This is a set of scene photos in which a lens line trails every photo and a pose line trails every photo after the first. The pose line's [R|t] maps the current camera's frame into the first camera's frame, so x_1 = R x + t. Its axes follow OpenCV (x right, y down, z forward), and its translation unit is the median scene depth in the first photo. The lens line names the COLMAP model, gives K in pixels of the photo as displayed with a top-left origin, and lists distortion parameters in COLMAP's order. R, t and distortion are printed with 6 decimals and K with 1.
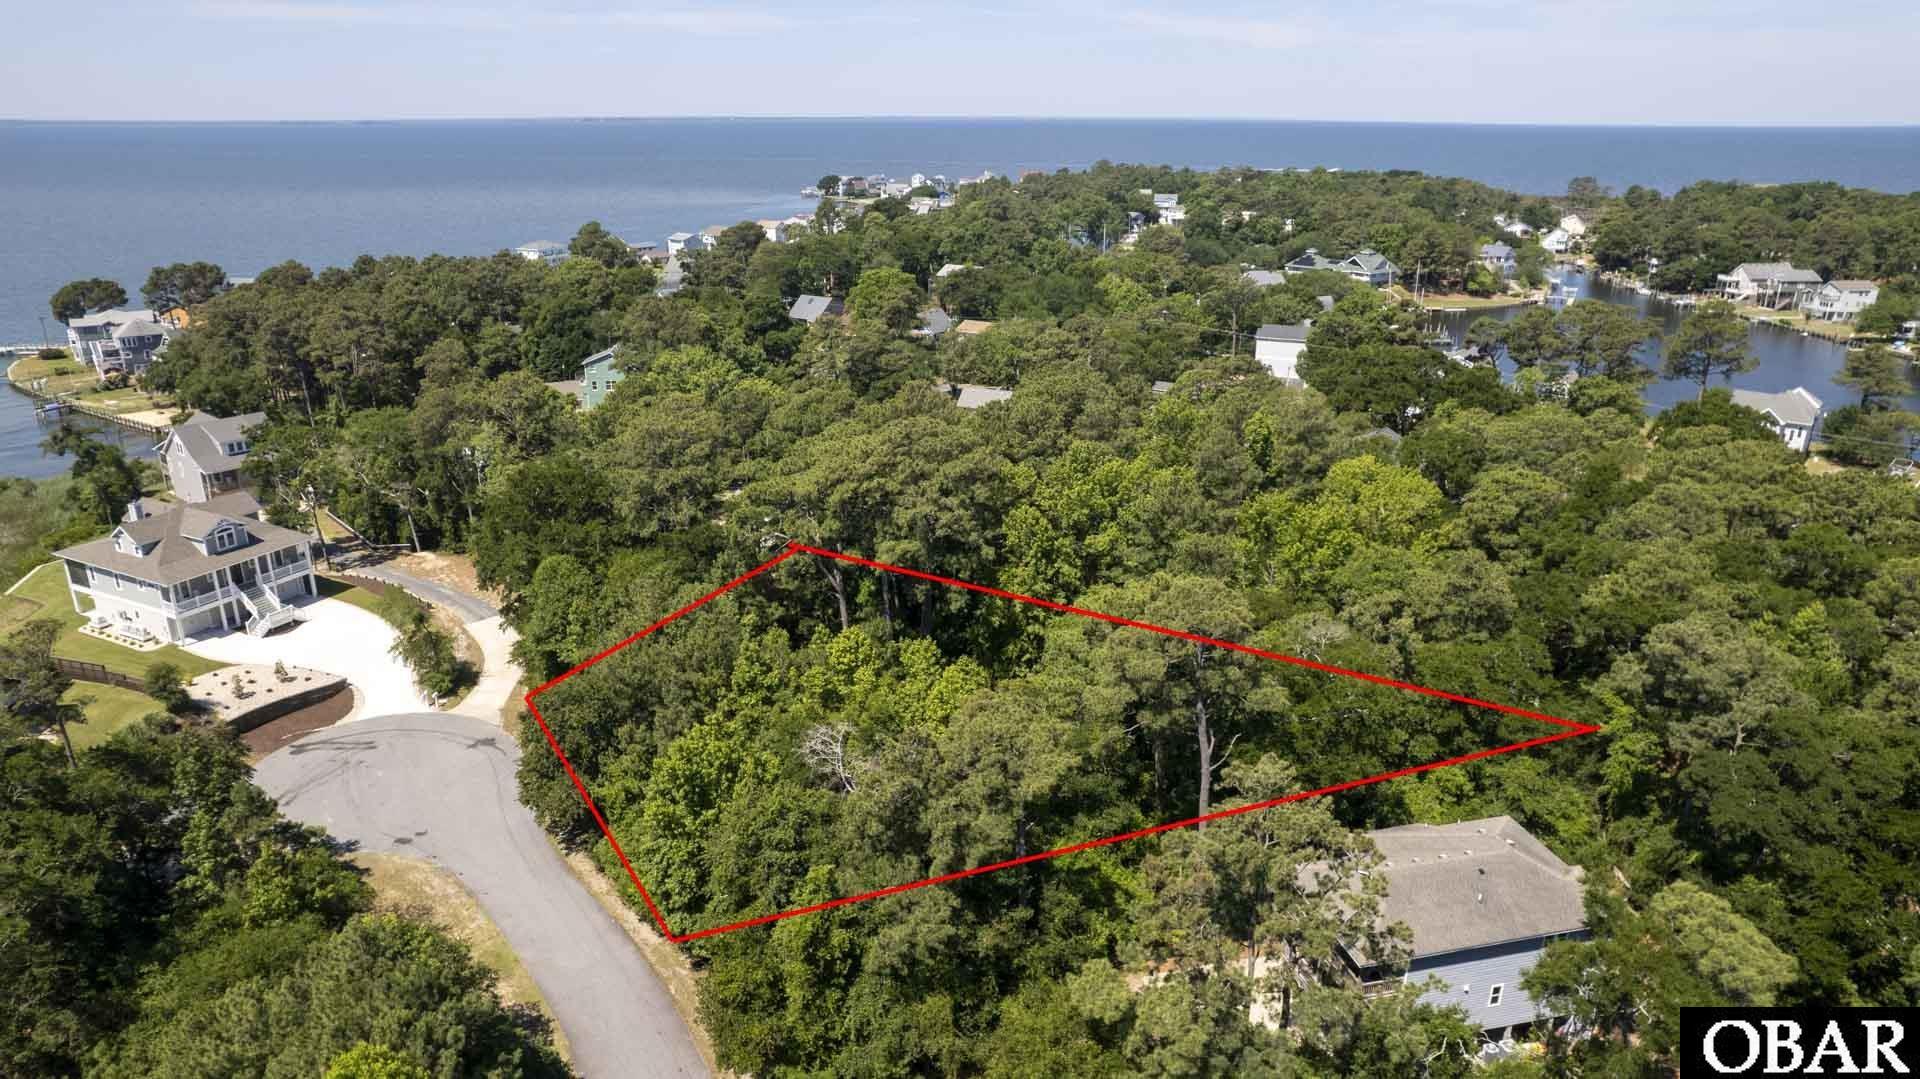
lens RADIAL K [[1237.8, 0, 960.0], [0, 1237.8, 539.5], [0, 0, 1]] dist [-0.080274, 0.074321]
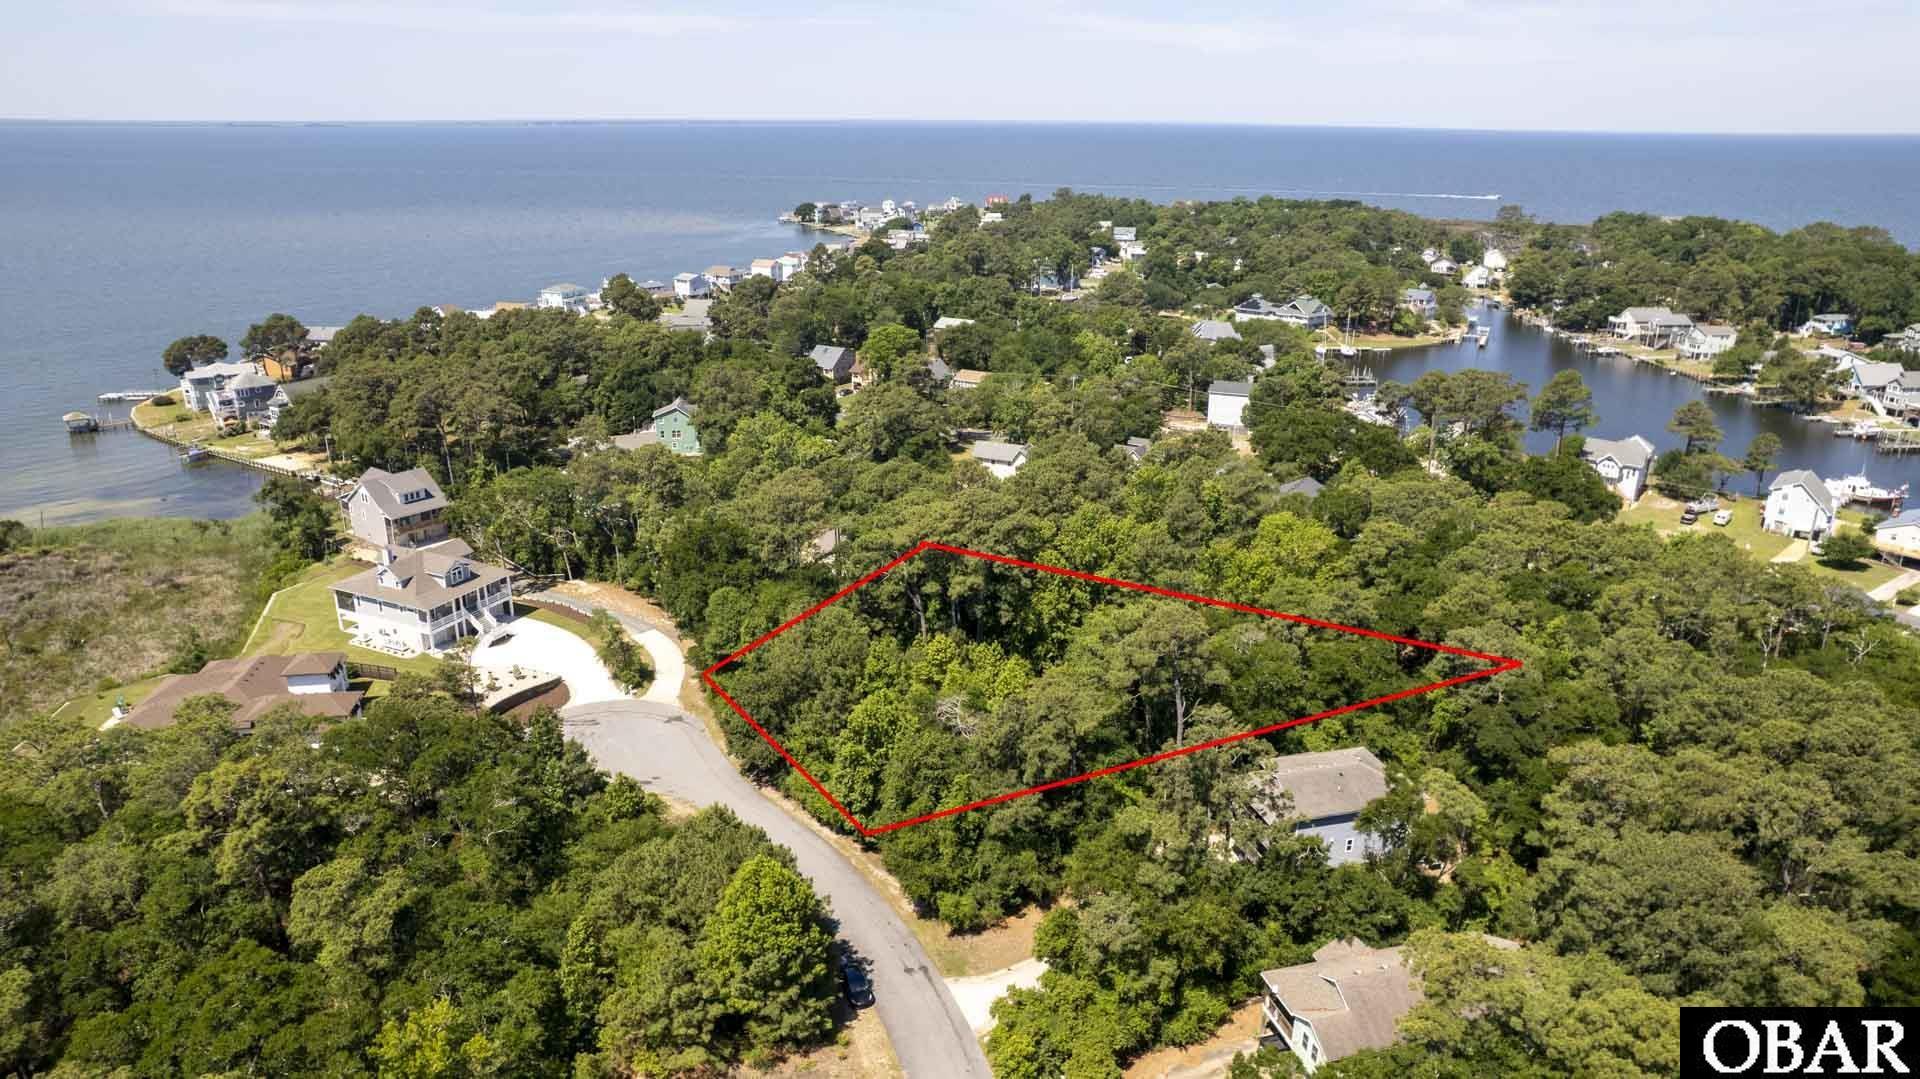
lens RADIAL K [[1237.0, 0, 960.0], [0, 1237.0, 539.5], [0, 0, 1]] dist [-0.063671, 0.041743]
pose [[0.999327, -0.007645, 0.035867, -0.082799], [0.007706, 0.999969, -0.001541, -0.030046], [-0.035854, 0.001816, 0.999355, -0.346764]]
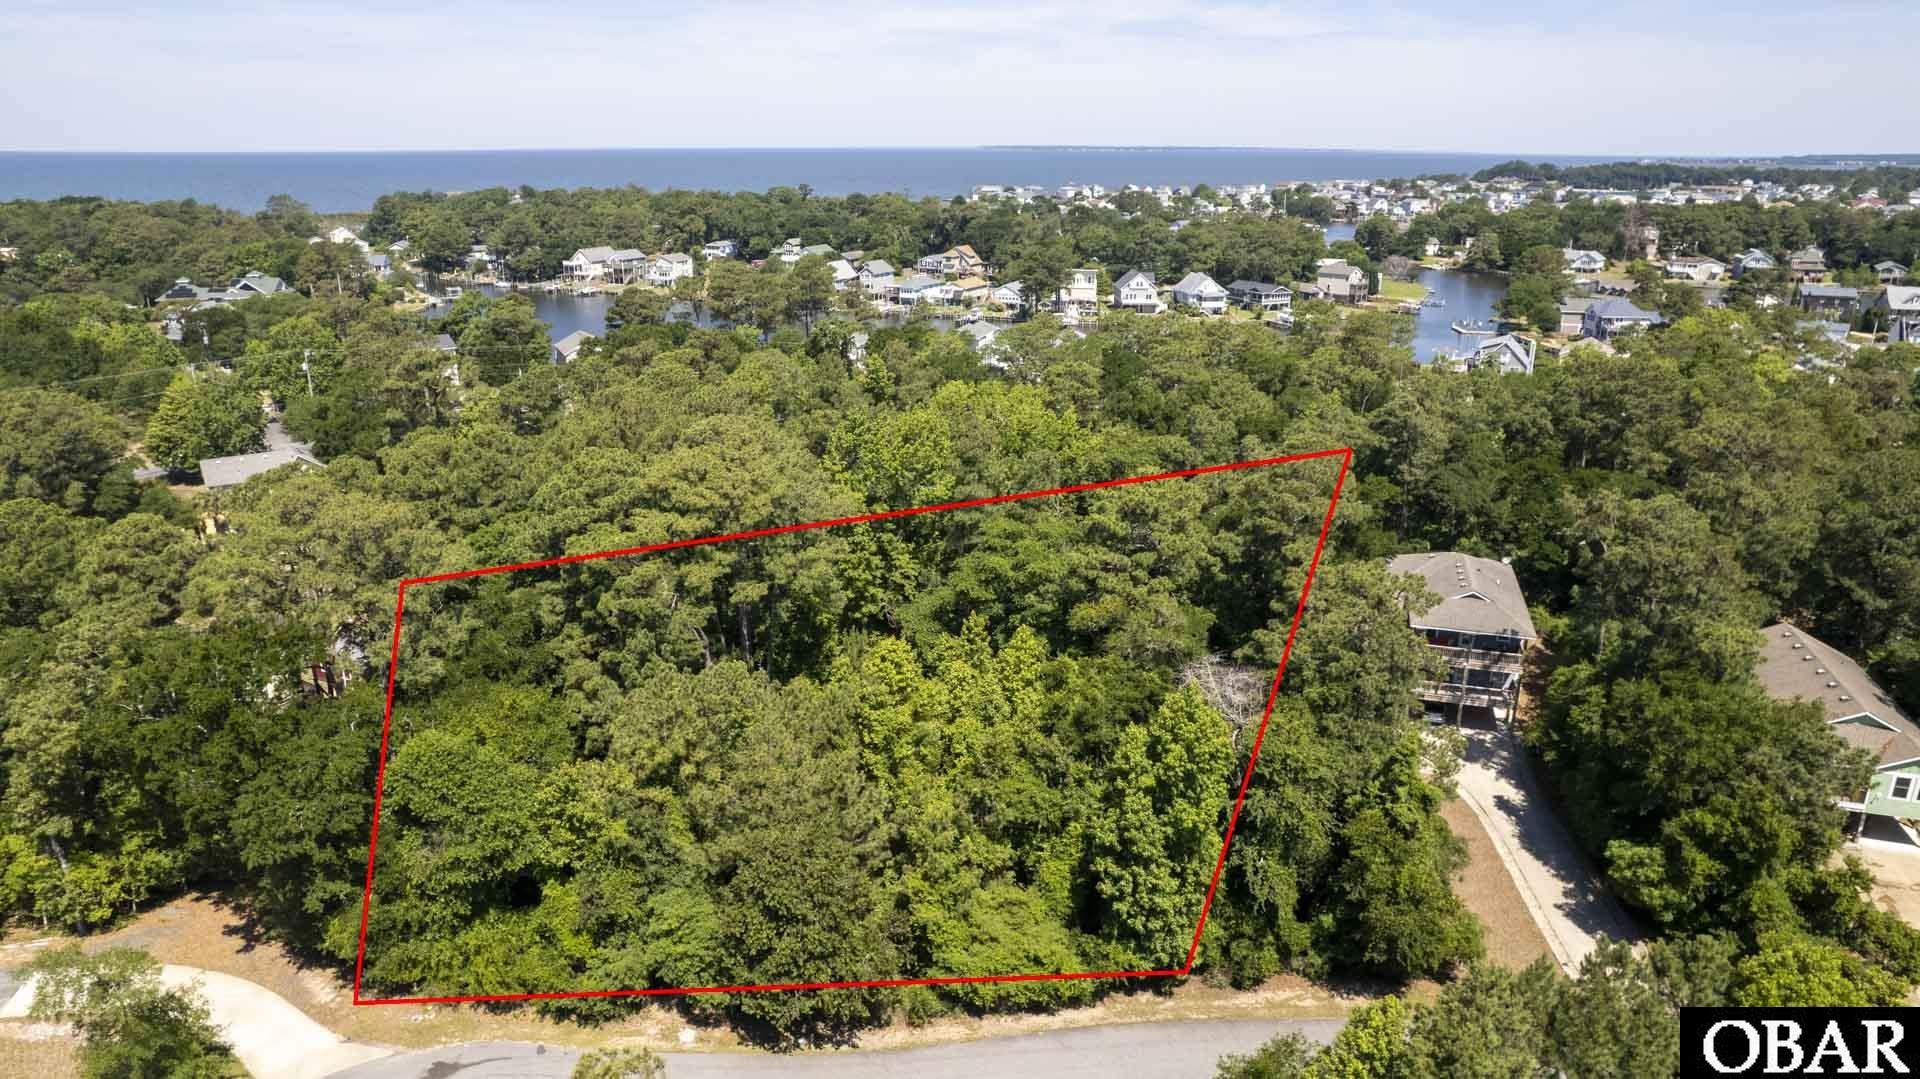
lens RADIAL K [[1237.8, 0, 960.0], [0, 1237.8, 539.5], [0, 0, 1]] dist [-0.080274, 0.074321]
pose [[0.503156, -0.268036, 0.821578, -0.523608], [0.283938, 0.949181, 0.135774, -0.068216], [-0.816219, 0.164961, 0.553692, 0.330100]]
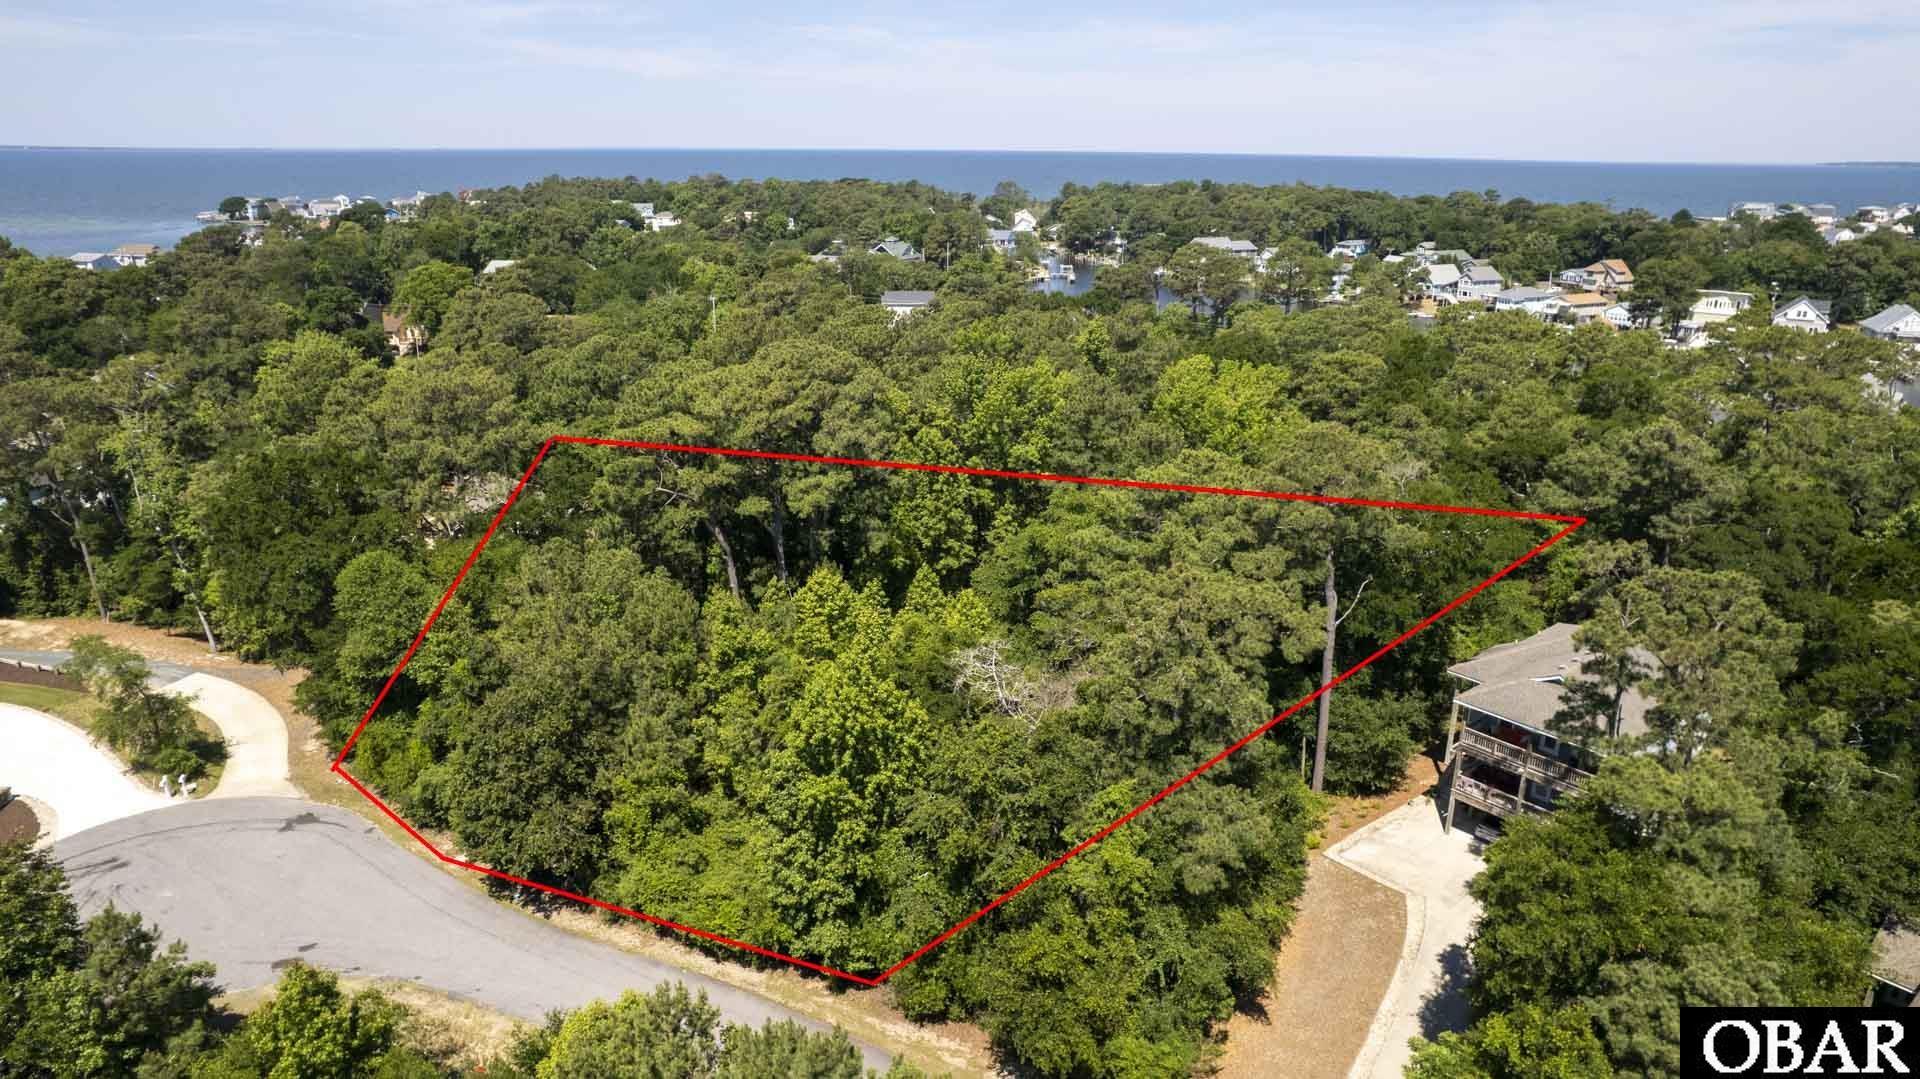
lens RADIAL K [[1237.8, 0, 960.0], [0, 1237.8, 539.5], [0, 0, 1]] dist [-0.080274, 0.074321]
pose [[0.895430, -0.131813, 0.425241, -0.250192], [0.141058, 0.989953, 0.009834, 0.038042], [-0.422264, 0.051178, 0.905027, 0.137212]]
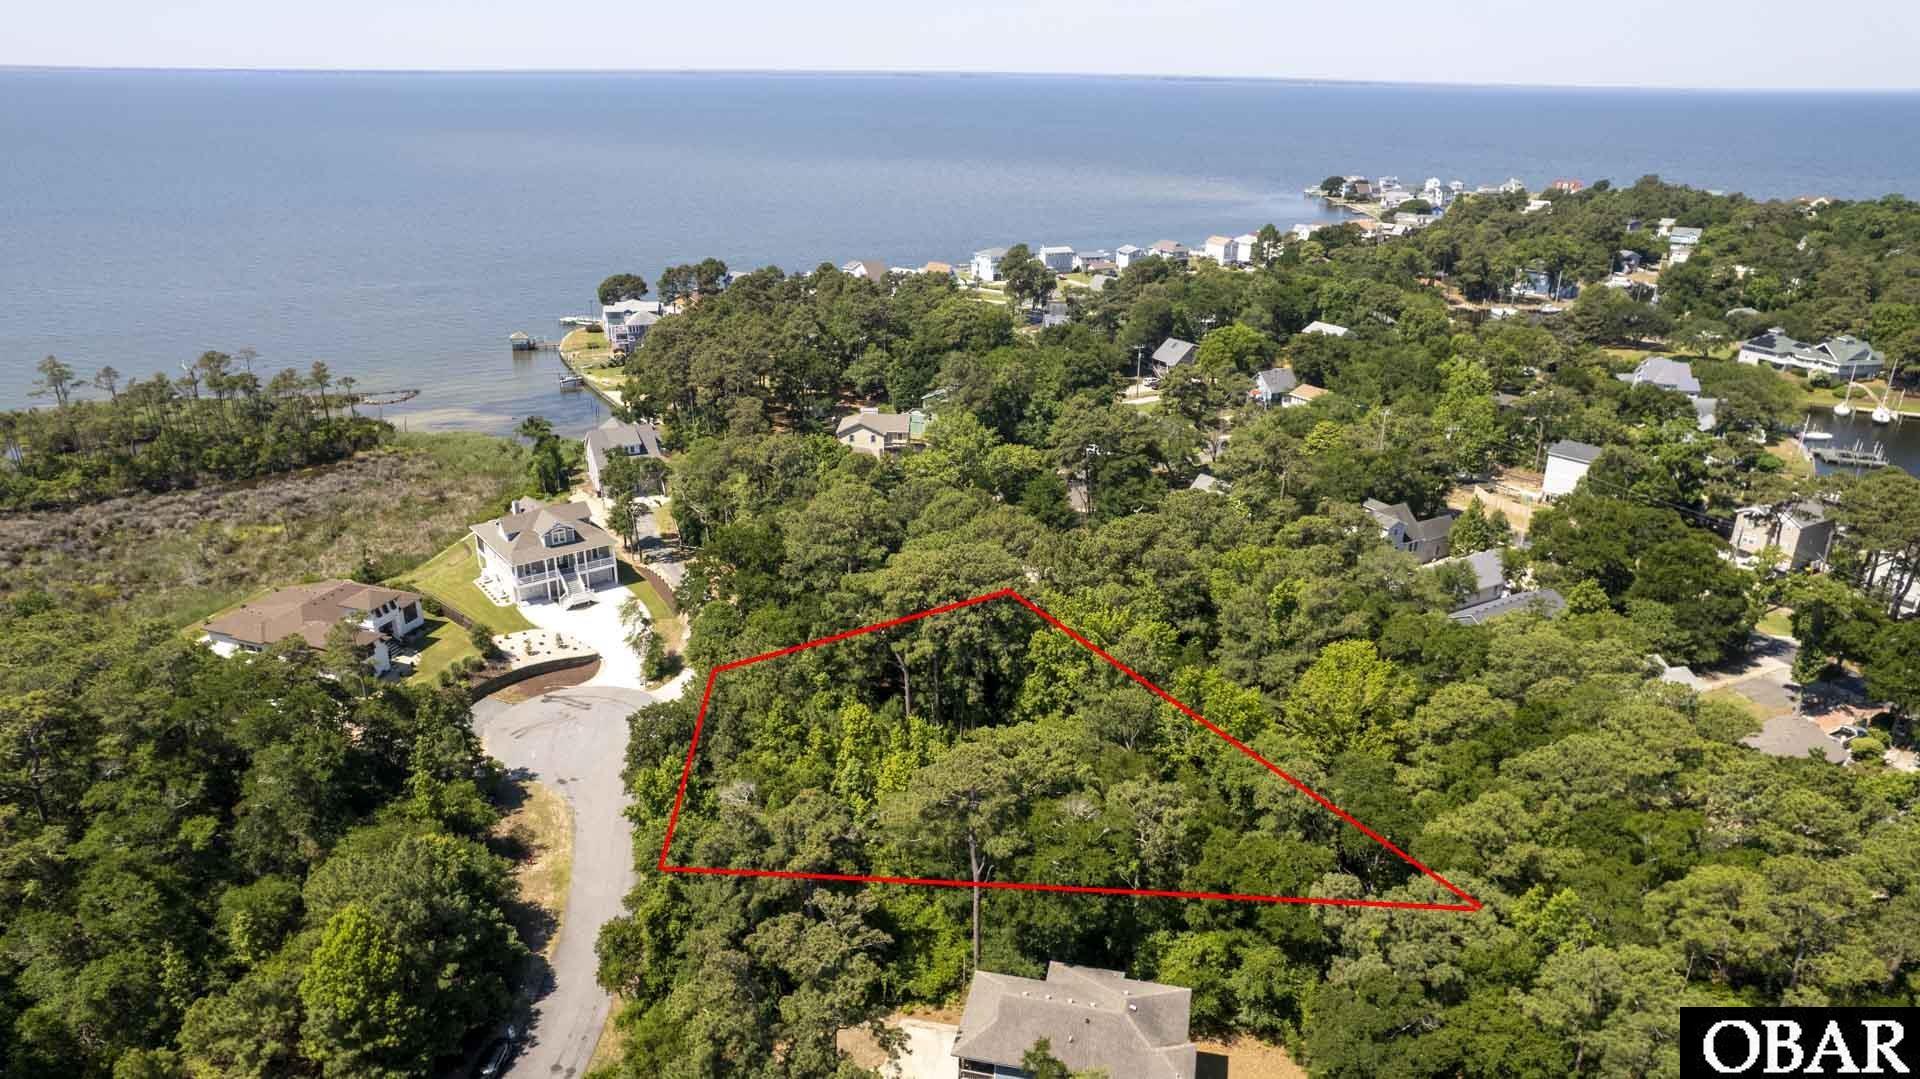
lens RADIAL K [[1237.0, 0, 960.0], [0, 1237.0, 539.5], [0, 0, 1]] dist [-0.063671, 0.041743]
pose [[0.903047, 0.163336, -0.397275, 0.355270], [-0.151150, 0.986562, 0.062037, -0.141740], [0.402069, 0.004026, 0.915600, -0.121007]]
